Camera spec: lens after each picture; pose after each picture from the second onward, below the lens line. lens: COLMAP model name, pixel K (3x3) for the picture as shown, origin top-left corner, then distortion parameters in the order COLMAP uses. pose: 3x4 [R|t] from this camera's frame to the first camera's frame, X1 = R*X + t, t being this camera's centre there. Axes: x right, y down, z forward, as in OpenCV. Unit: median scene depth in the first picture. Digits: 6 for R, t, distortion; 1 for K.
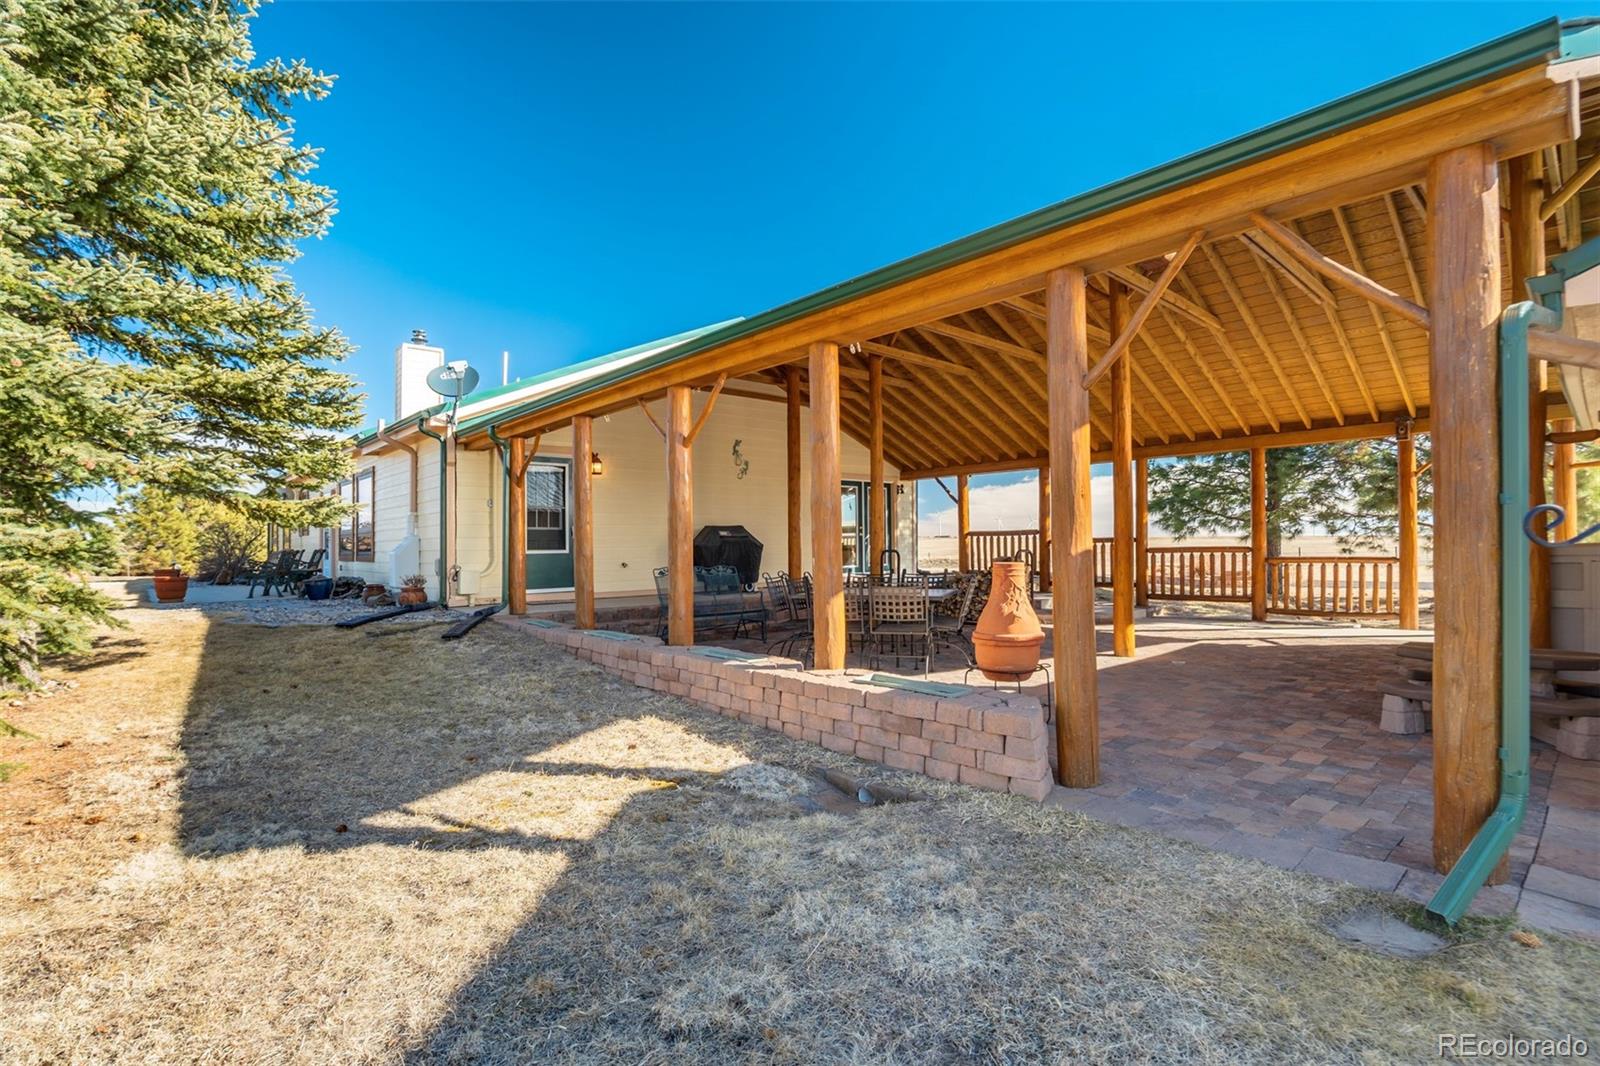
lens RADIAL K [[754.8, 0, 804.4], [0, 754.8, 524.2], [0, 0, 1]] dist [-0.006953, 0.000988]
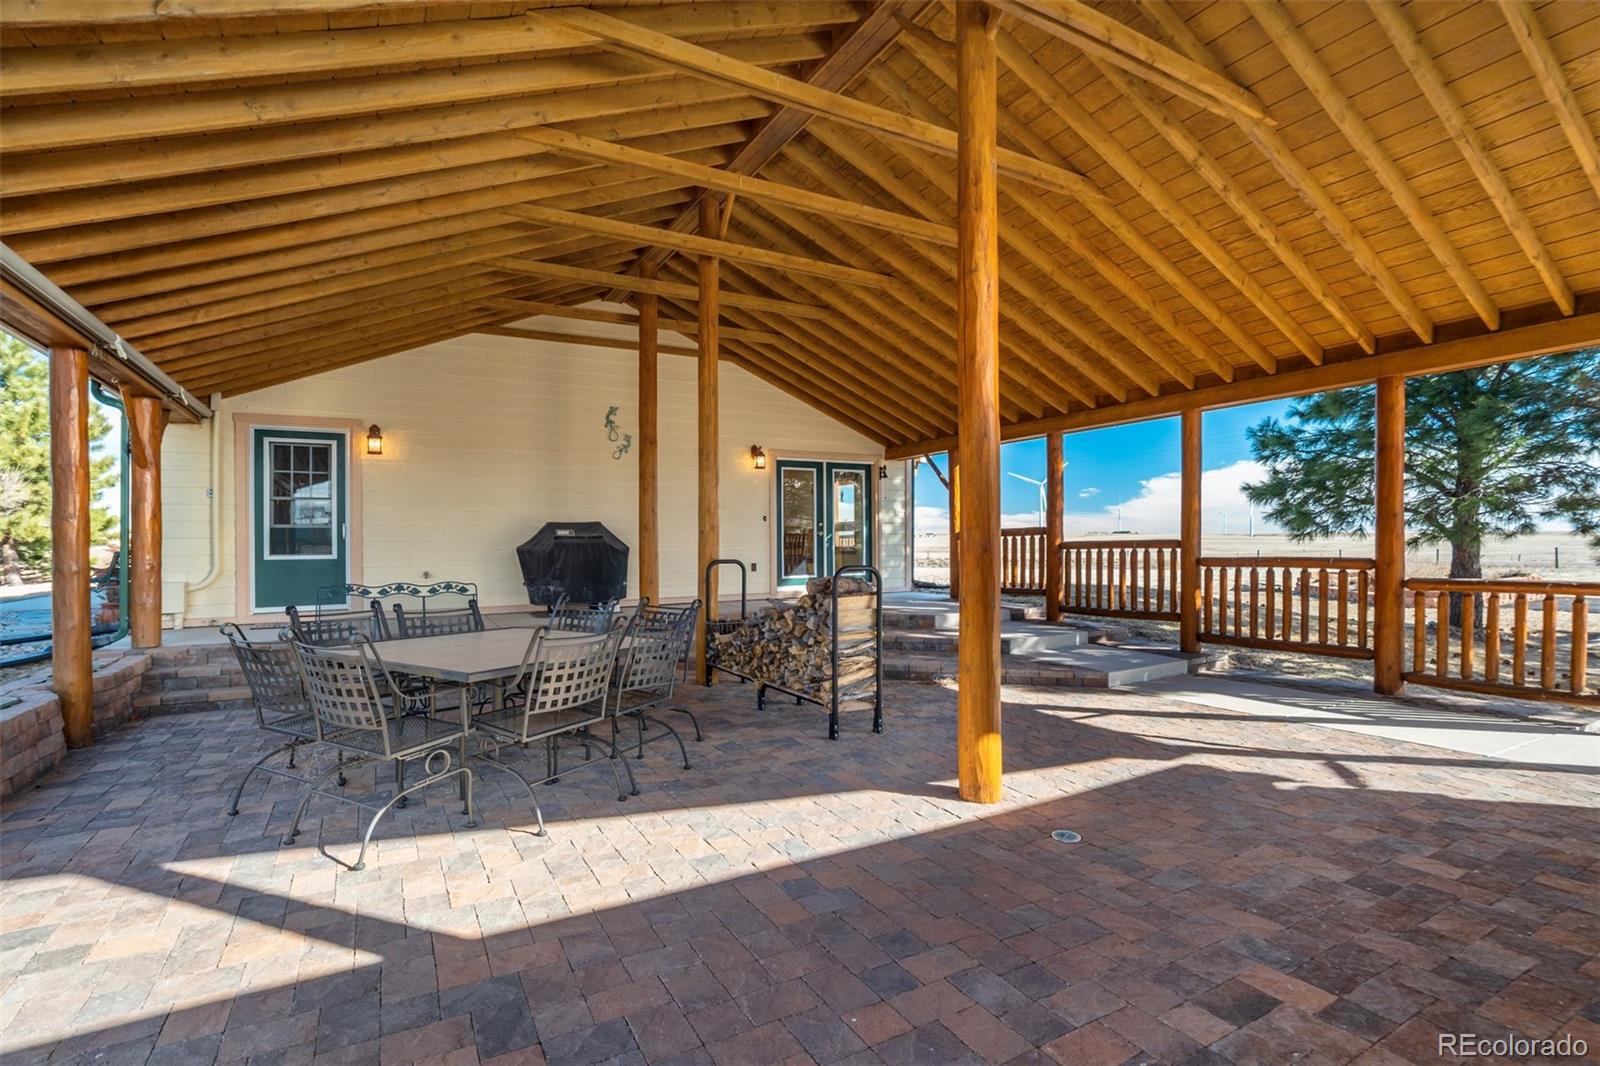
lens RADIAL K [[754.8, 0, 794.7], [0, 754.8, 547.2], [0, 0, 1]] dist [-0.006953, 0.000988]
pose [[0.973581, 0.007072, -0.228233, 0.280158], [0.001530, 0.999296, 0.037489, -0.000609], [0.228338, -0.036848, 0.972884, 0.337862]]
